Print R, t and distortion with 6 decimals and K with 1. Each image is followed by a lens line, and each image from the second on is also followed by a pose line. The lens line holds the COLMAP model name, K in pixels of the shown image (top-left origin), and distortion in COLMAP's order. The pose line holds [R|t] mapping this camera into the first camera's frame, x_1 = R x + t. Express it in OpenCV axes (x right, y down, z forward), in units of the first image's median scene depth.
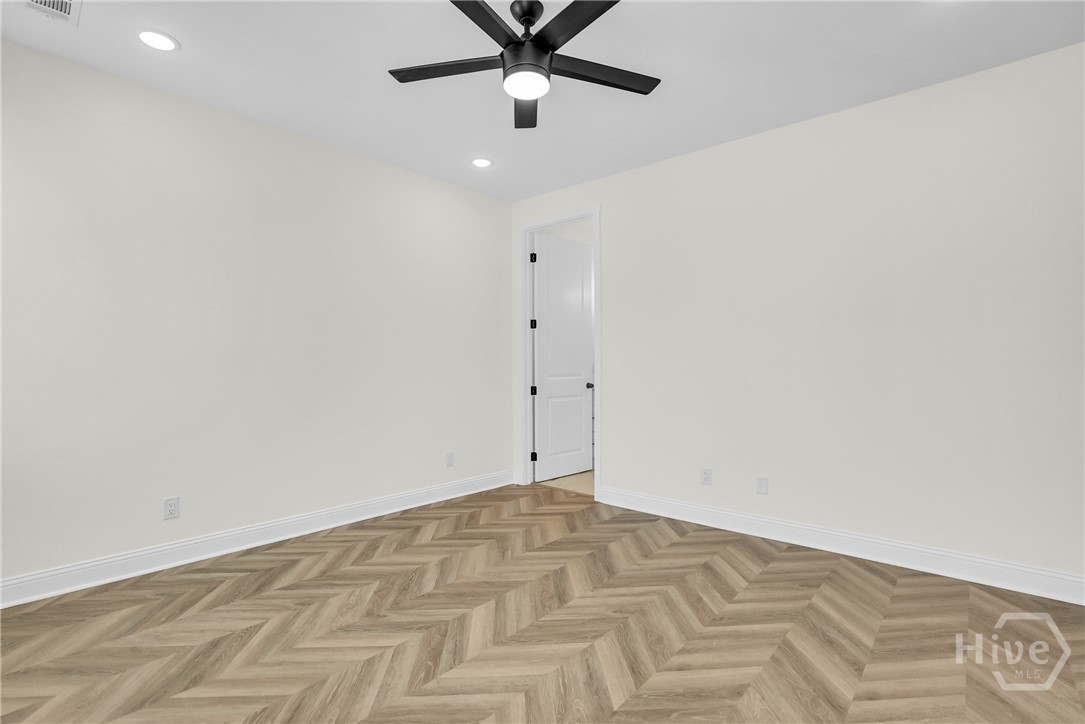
lens RADIAL K [[509.4, 0, 542.5], [0, 509.4, 362.0], [0, 0, 1]] dist [0.013952, 0.000893]
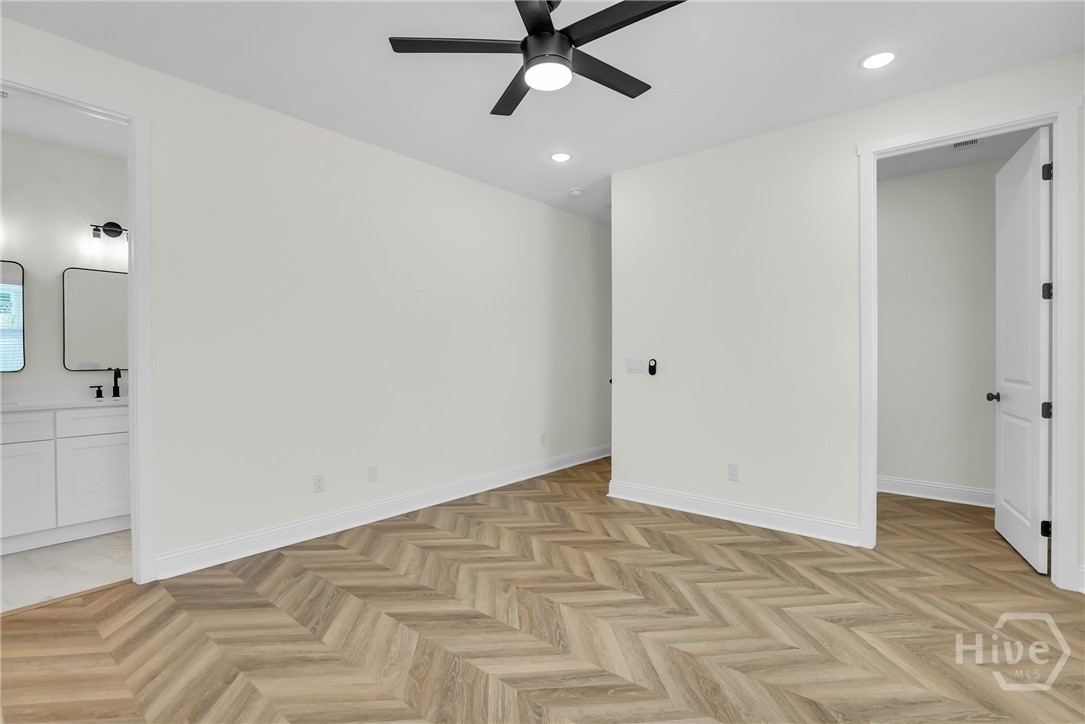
lens RADIAL K [[509.4, 0, 542.5], [0, 509.4, 362.0], [0, 0, 1]] dist [0.013952, 0.000893]
pose [[-0.051048, 0.007986, 0.998664, -0.862406], [-0.013506, 0.999871, -0.008686, 0.012091], [-0.998605, -0.013931, -0.050934, 0.902760]]
